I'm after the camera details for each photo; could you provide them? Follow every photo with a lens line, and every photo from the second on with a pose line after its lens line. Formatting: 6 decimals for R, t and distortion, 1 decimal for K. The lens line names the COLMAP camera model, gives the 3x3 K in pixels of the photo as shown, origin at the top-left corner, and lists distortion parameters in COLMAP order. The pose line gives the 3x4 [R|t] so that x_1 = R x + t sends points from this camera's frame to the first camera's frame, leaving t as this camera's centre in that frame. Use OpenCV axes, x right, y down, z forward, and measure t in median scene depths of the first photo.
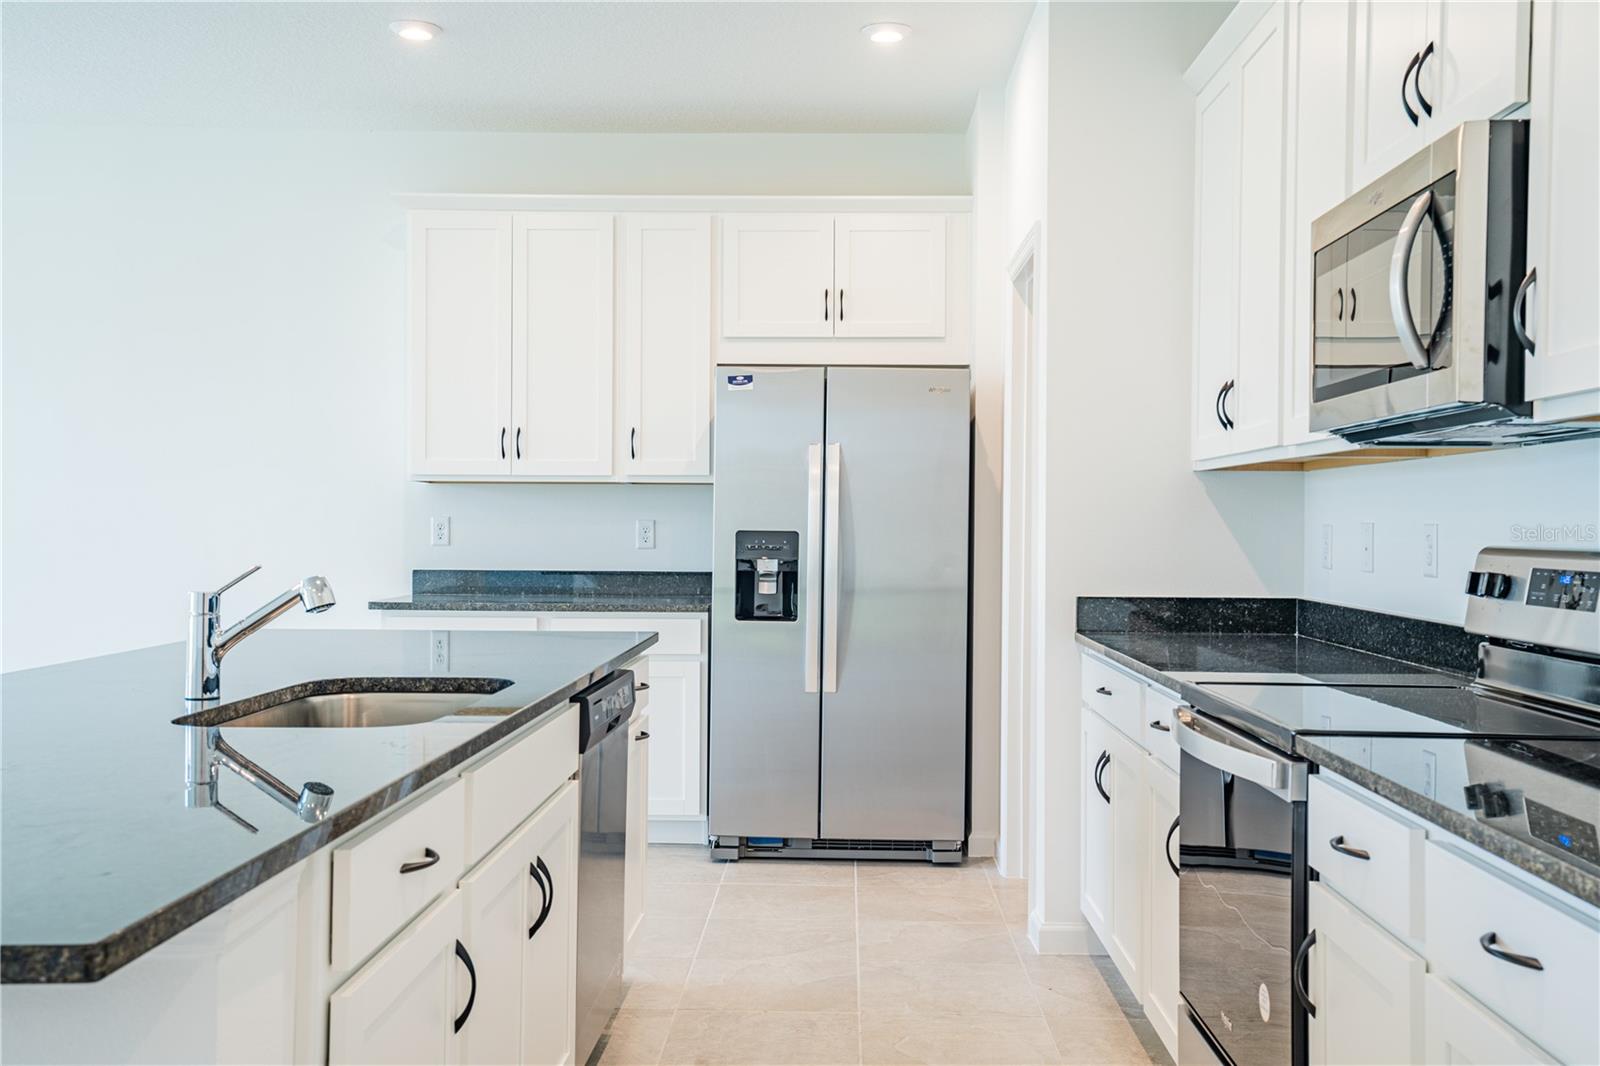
lens RADIAL K [[1564.1, 0, 805.0], [0, 1564.1, 518.8], [0, 0, 1]] dist [0.088589, 0.000000]
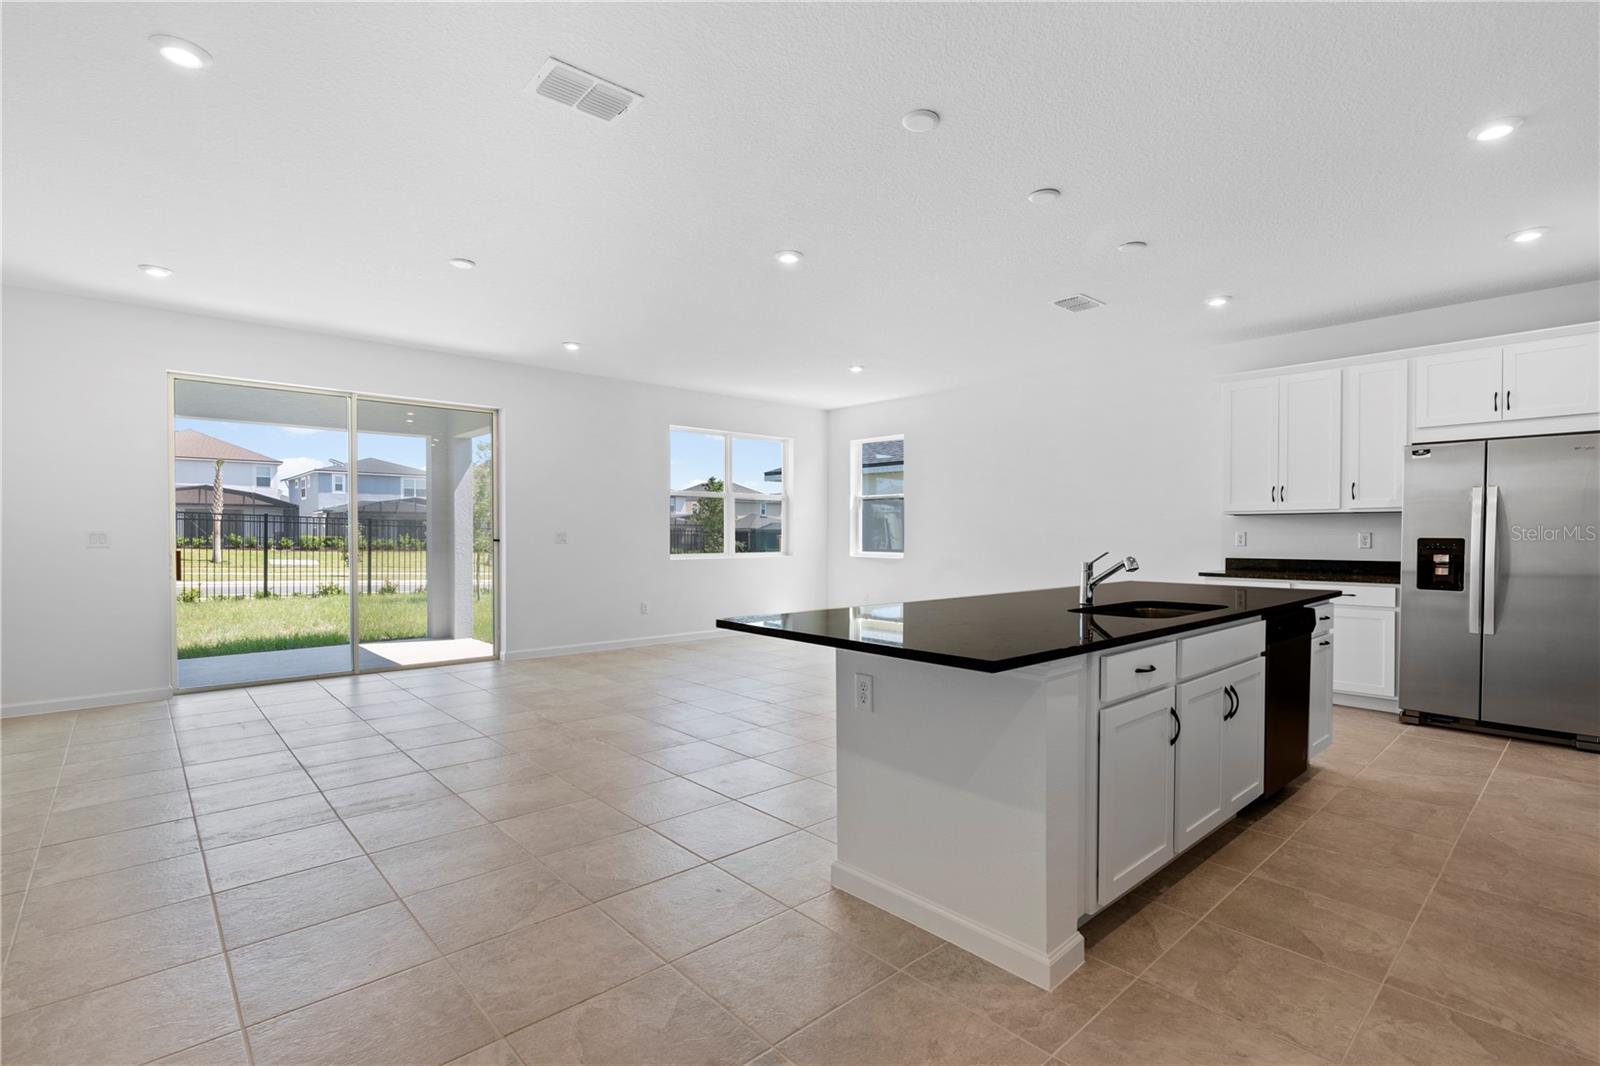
lens RADIAL K [[746.4, 0, 801.5], [0, 746.4, 536.7], [0, 0, 1]] dist [-0.000065, -0.000017]
pose [[0.683454, -0.003666, -0.729984, 0.095409], [0.006117, 0.999981, 0.000706, 0.001020], [0.729968, -0.004948, 0.683464, -0.078588]]
